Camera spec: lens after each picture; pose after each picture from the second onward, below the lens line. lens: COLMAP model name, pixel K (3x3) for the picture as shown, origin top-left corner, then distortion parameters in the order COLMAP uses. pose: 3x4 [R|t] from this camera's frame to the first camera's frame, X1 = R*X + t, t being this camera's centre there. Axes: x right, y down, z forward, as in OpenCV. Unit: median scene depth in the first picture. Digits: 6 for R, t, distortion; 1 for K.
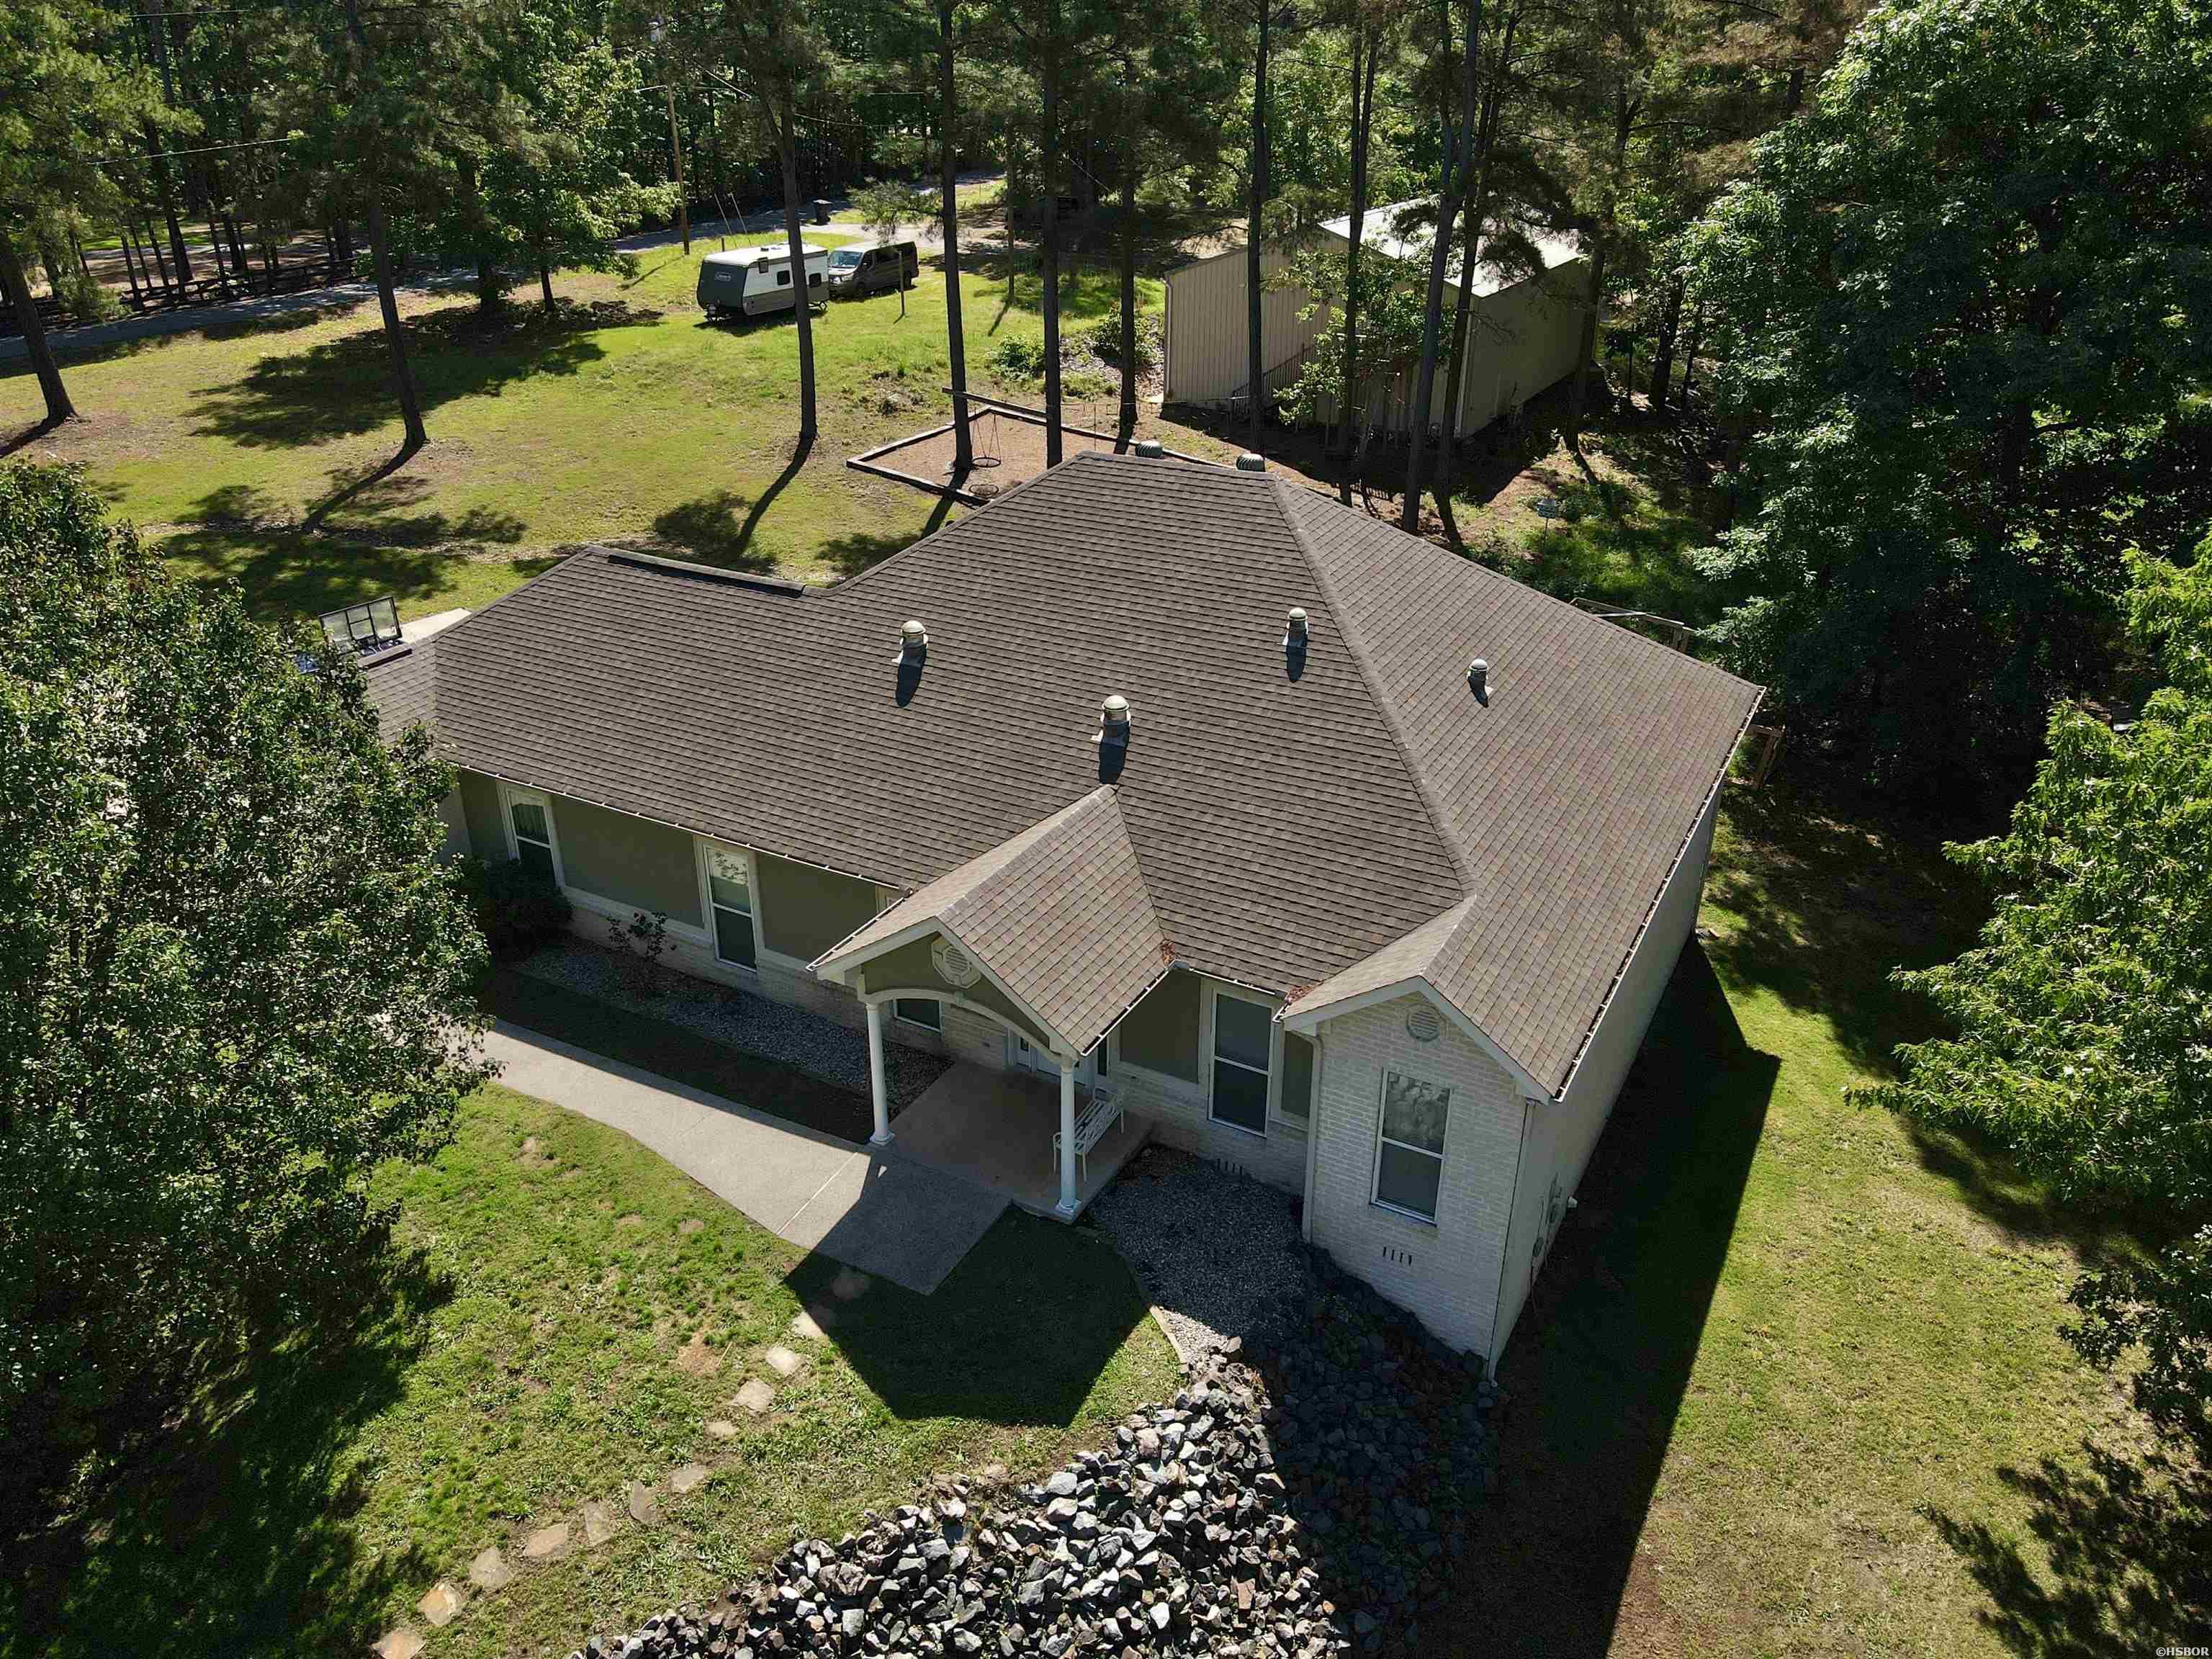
lens RADIAL K [[1621.9, 0, 1106.0], [0, 1621.9, 829.5], [0, 0, 1]] dist [0.036124, 0.003203]
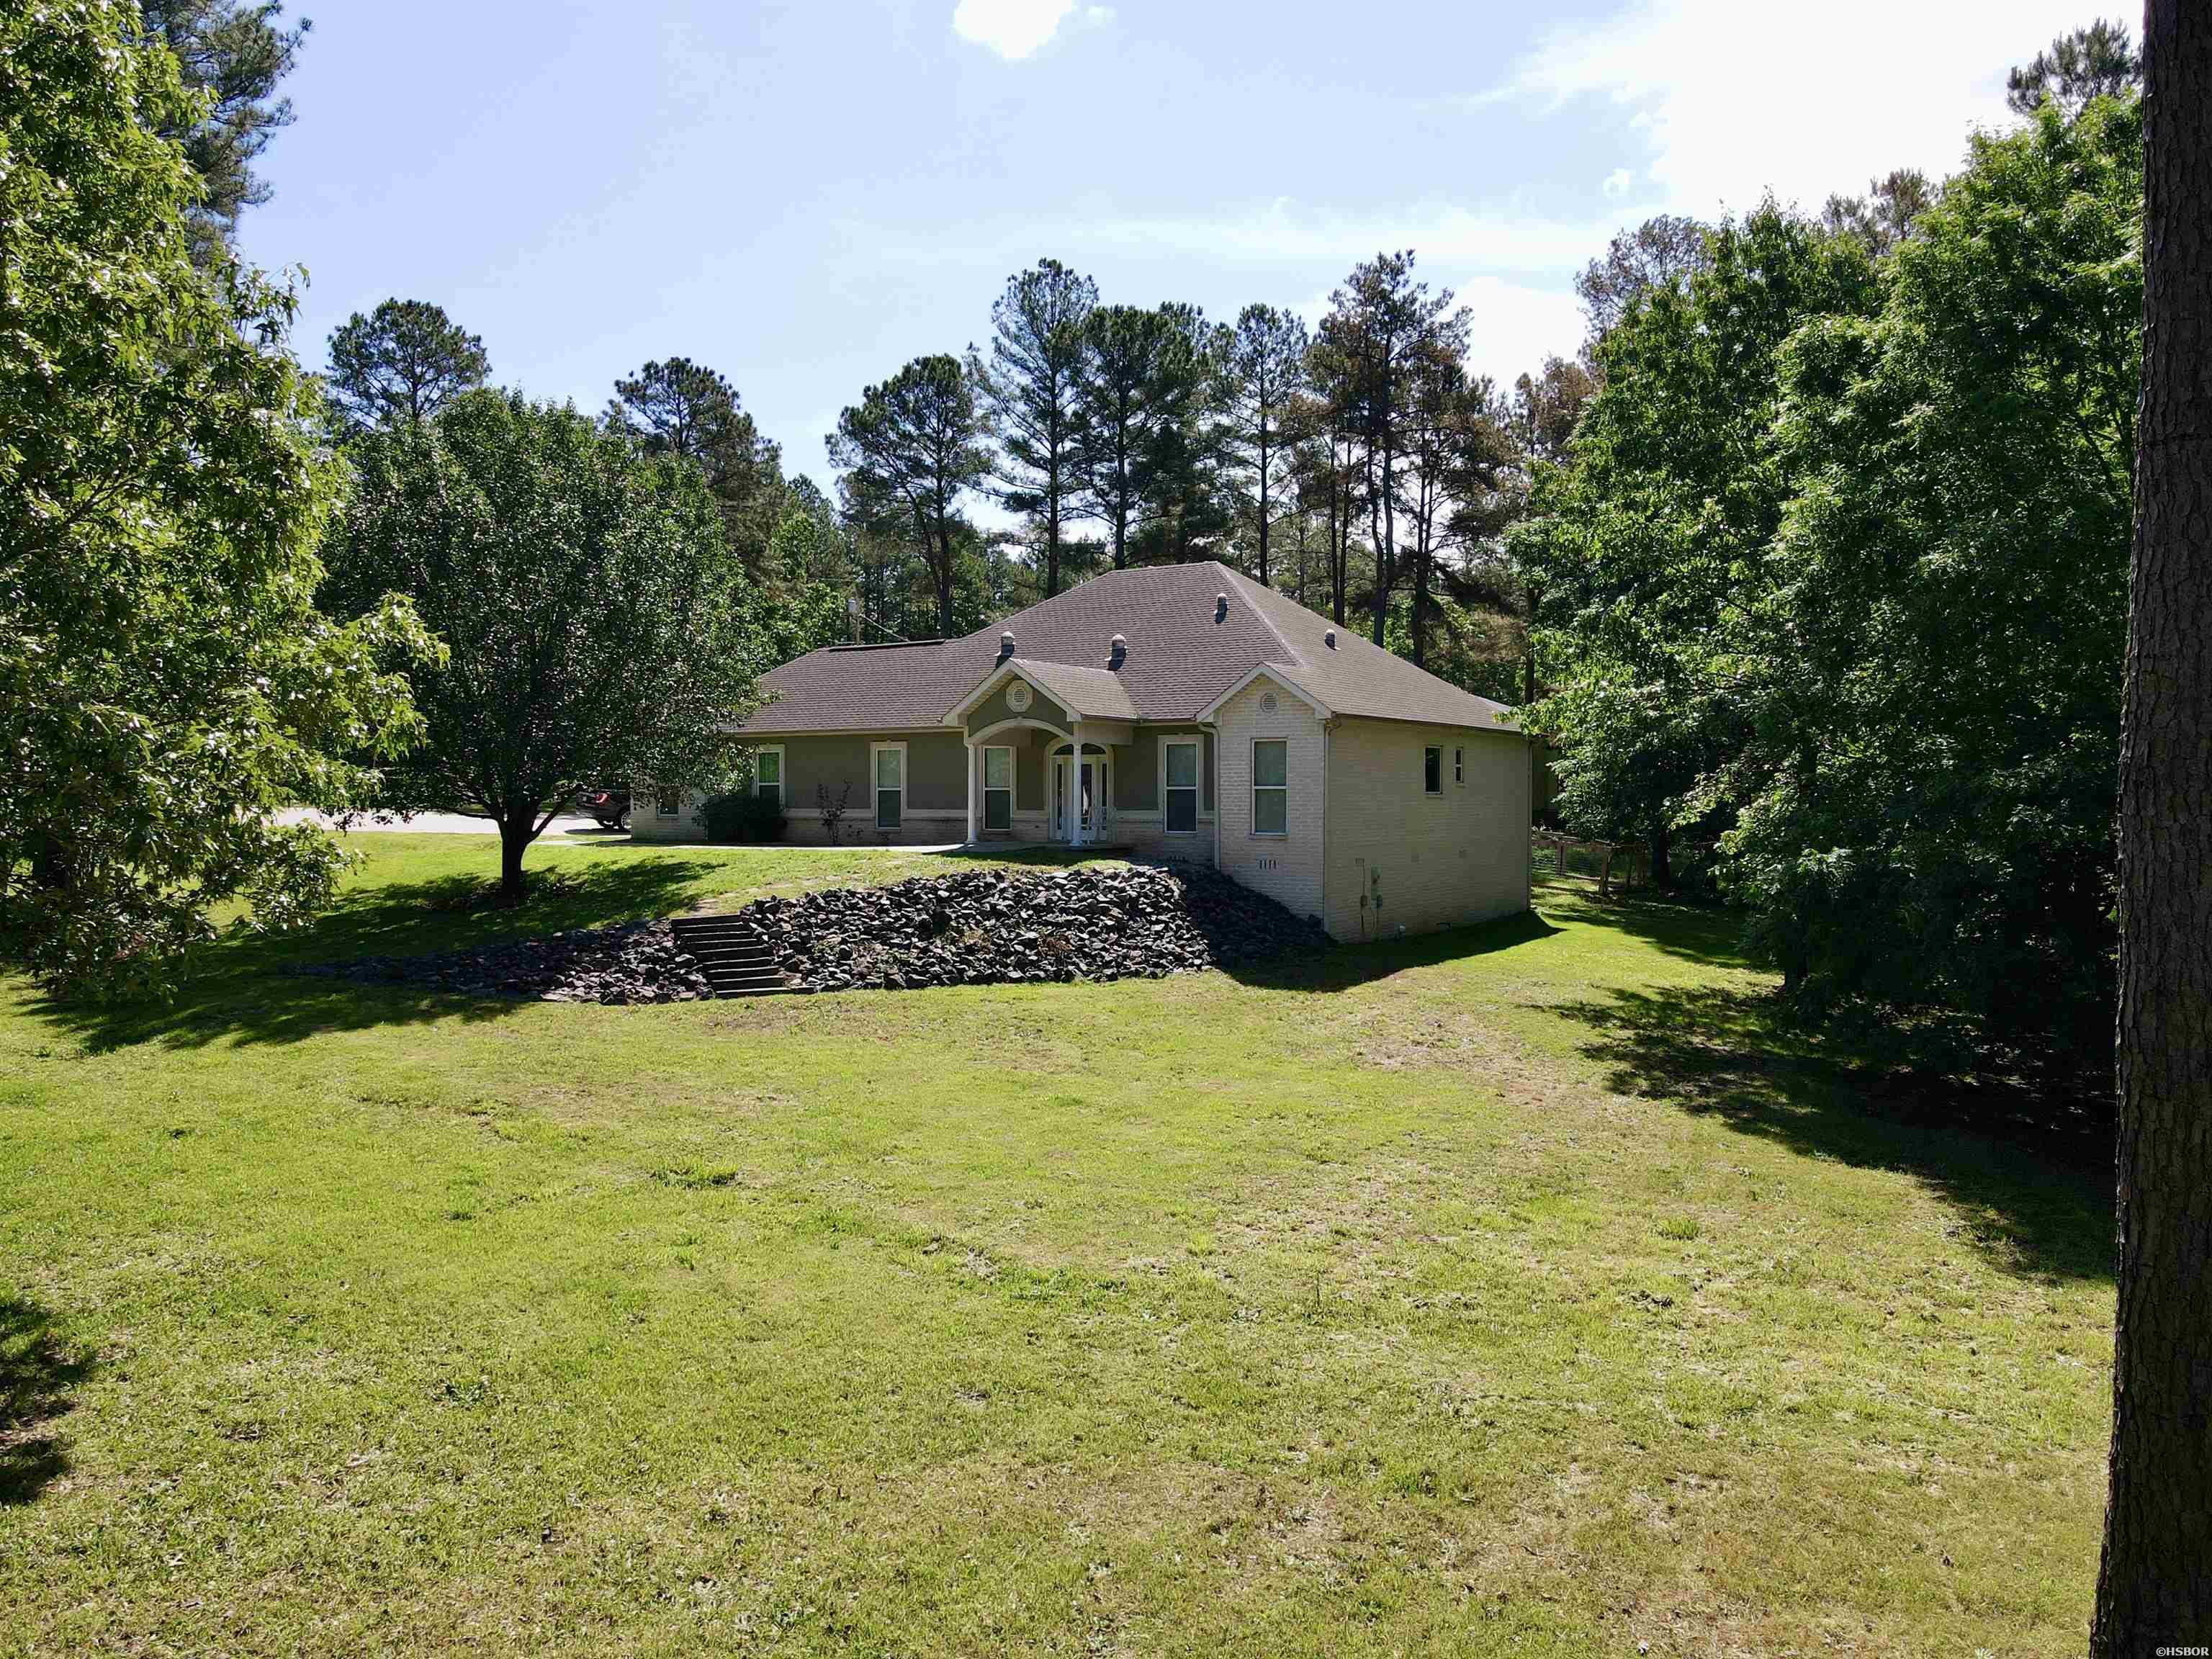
lens RADIAL K [[1621.9, 0, 1106.0], [0, 1621.9, 829.5], [0, 0, 1]] dist [0.036124, 0.003203]
pose [[0.997699, 0.007712, -0.067364, 0.080891], [-0.035982, 0.902293, -0.429620, 0.627476], [0.057468, 0.431055, 0.900494, -0.361834]]
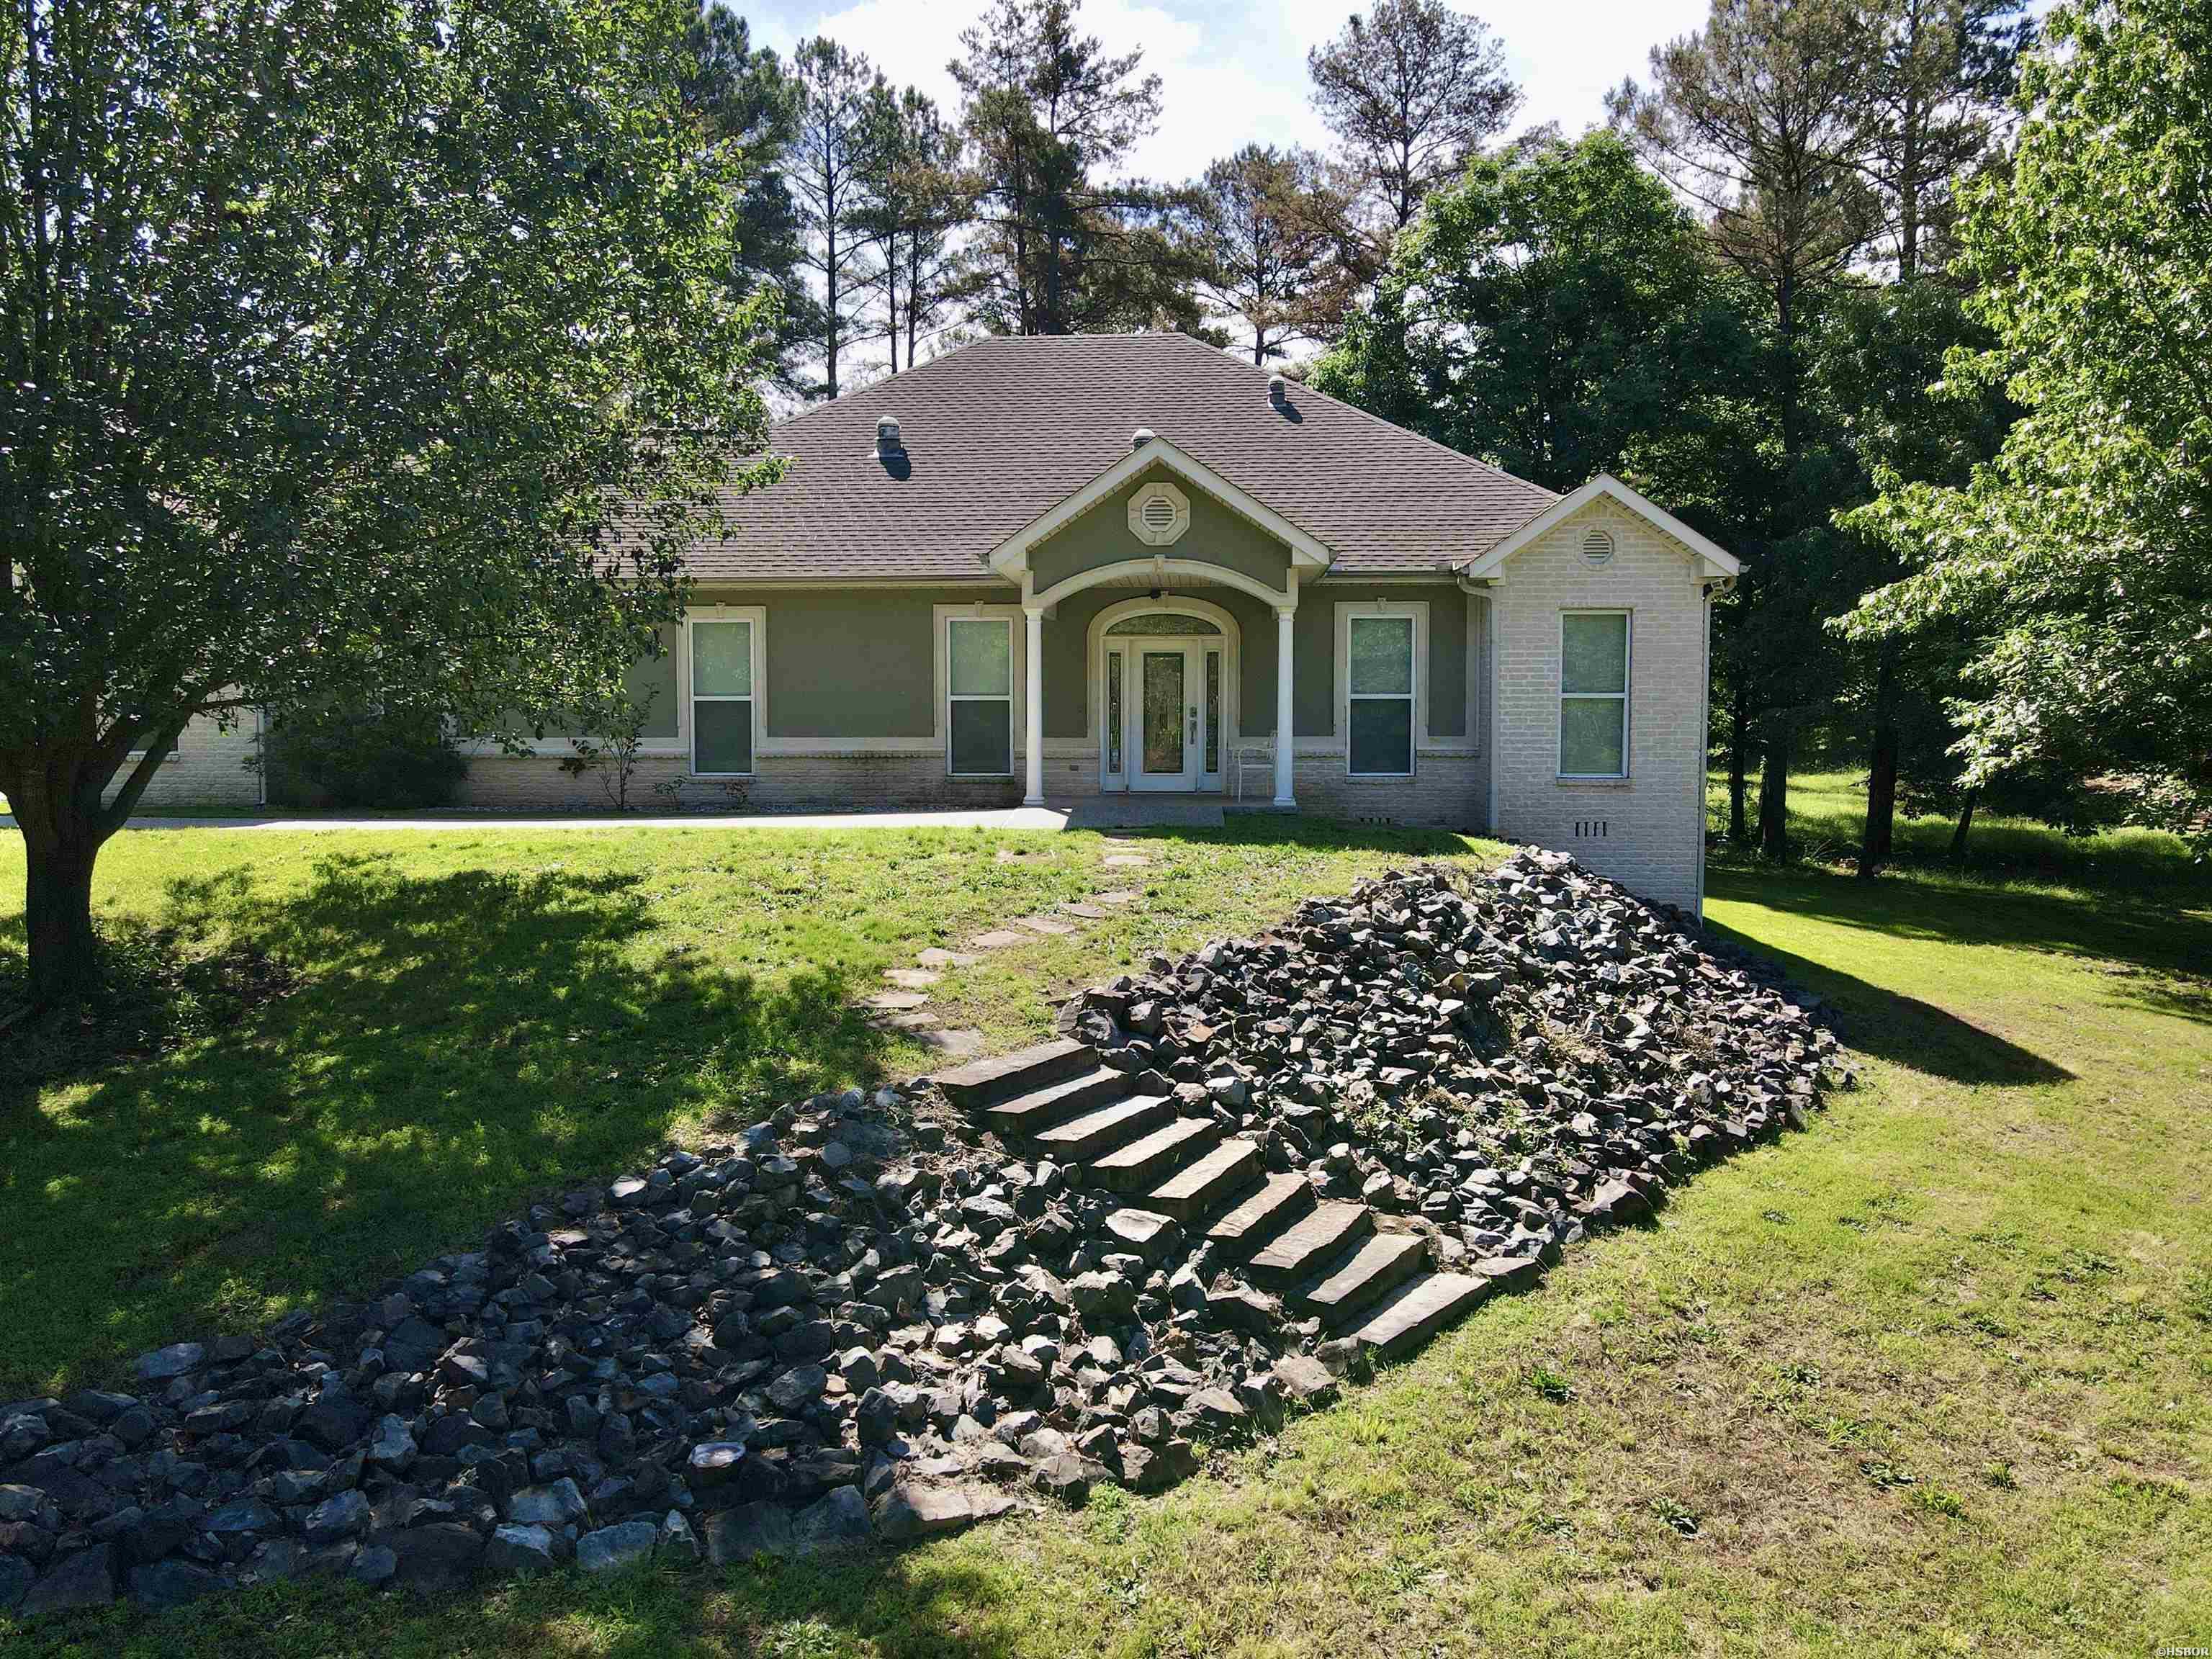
lens RADIAL K [[1621.9, 0, 1106.0], [0, 1621.9, 829.5], [0, 0, 1]] dist [0.036124, 0.003203]
pose [[0.901610, -0.023316, 0.431922, -0.332554], [0.189659, 0.918751, -0.346305, 0.353588], [-0.388754, 0.394149, 0.832777, 0.195021]]
